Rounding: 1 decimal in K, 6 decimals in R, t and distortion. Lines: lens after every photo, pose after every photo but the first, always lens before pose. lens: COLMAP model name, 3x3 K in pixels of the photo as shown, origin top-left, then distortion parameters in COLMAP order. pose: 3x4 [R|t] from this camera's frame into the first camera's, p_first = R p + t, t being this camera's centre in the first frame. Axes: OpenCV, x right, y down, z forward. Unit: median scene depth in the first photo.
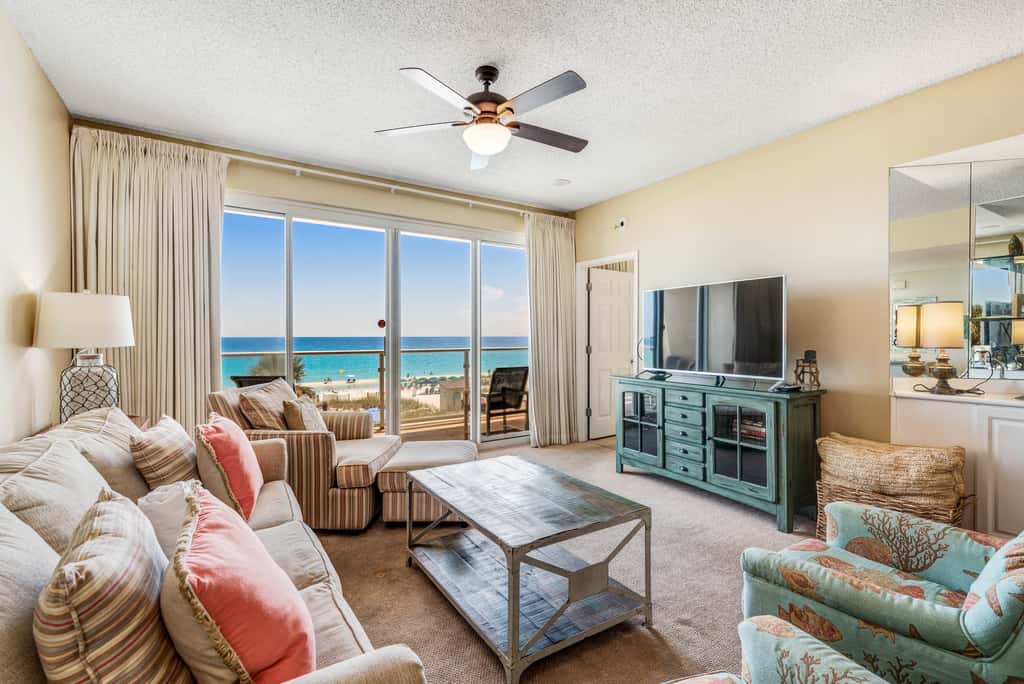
lens RADIAL K [[462.9, 0, 508.3], [0, 462.9, 337.7], [0, 0, 1]] dist [0.011333, -0.002646]
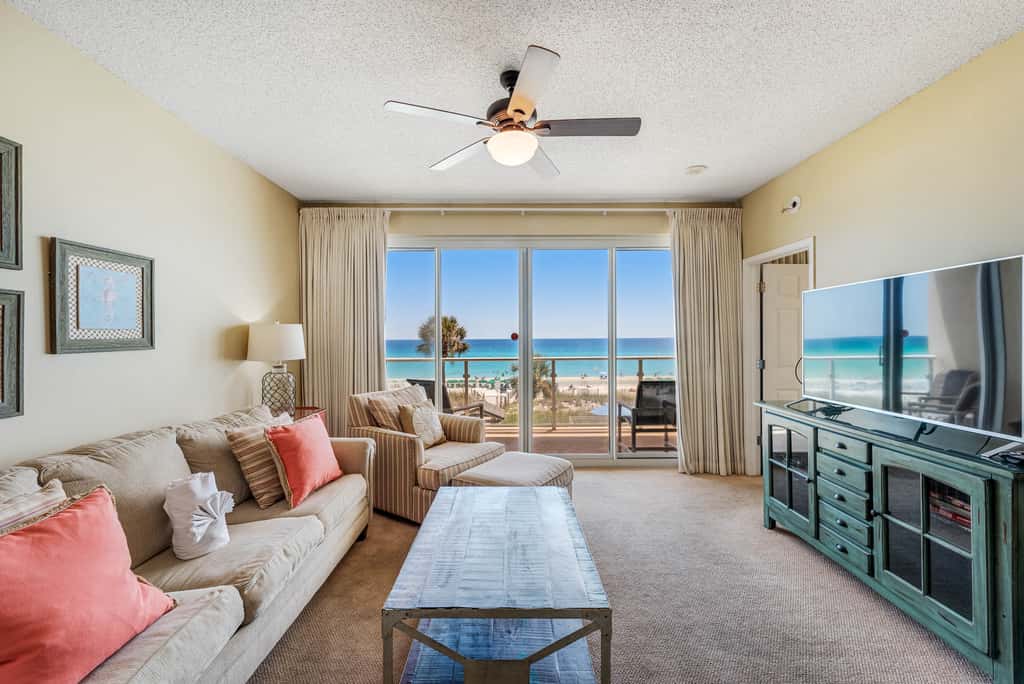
lens RADIAL K [[416.2, 0, 507.0], [0, 416.2, 338.4], [0, 0, 1]] dist [0.002877, -0.002020]
pose [[0.840166, -0.003873, -0.542315, 0.295955], [0.003382, 0.999992, -0.001903, -0.029916], [0.542319, -0.000235, 0.840173, 0.208107]]
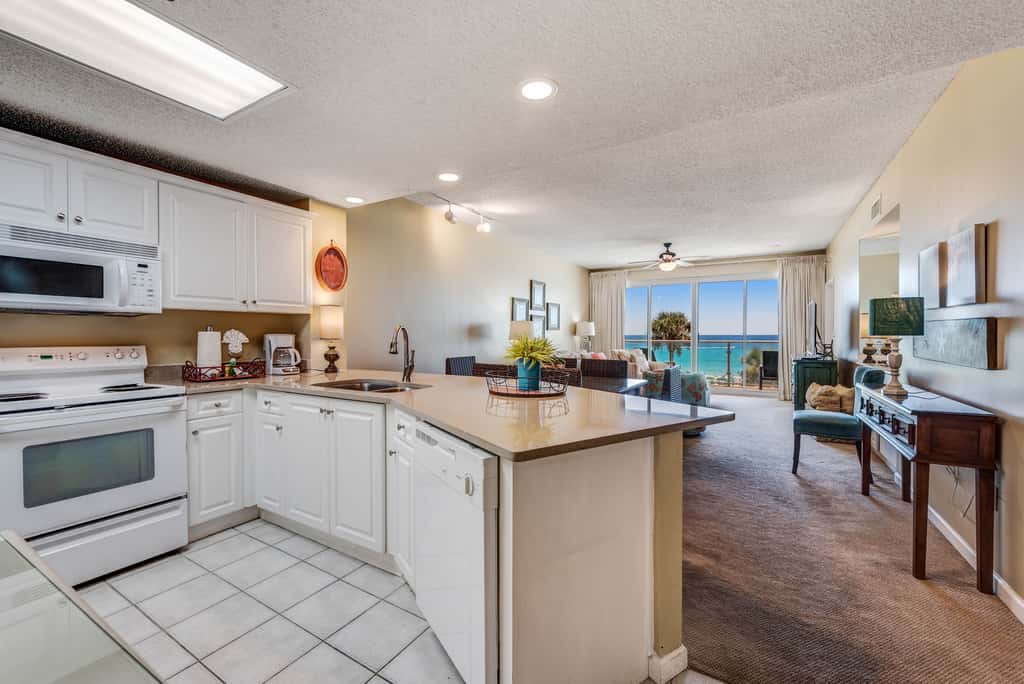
lens RADIAL K [[416.2, 0, 518.8], [0, 416.2, 333.5], [0, 0, 1]] dist [0.002877, -0.002020]
pose [[0.457830, -0.000976, -0.889039, 1.398748], [0.000315, 1.000000, -0.000936, 0.003612], [0.889039, 0.000149, 0.457830, -0.791741]]
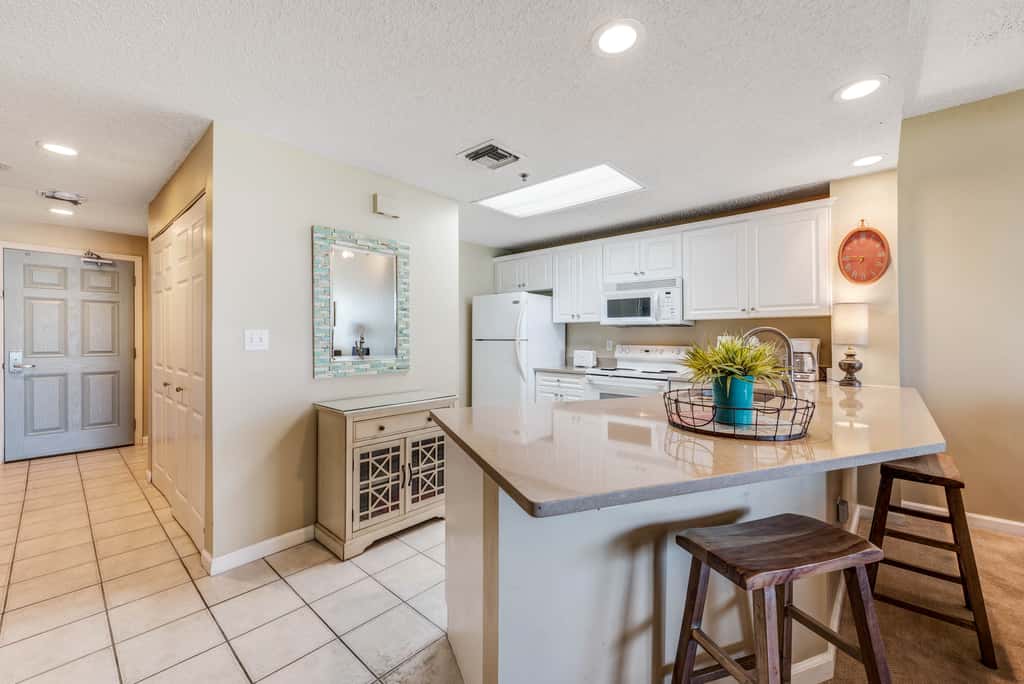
lens RADIAL K [[408.3, 0, 514.5], [0, 408.3, 332.2], [0, 0, 1]] dist [0.012546, -0.002167]
pose [[-0.963677, -0.005938, -0.267003, 1.158207], [-0.002398, 0.999905, -0.013583, 0.003713], [0.267058, -0.012449, -0.963600, -0.178172]]
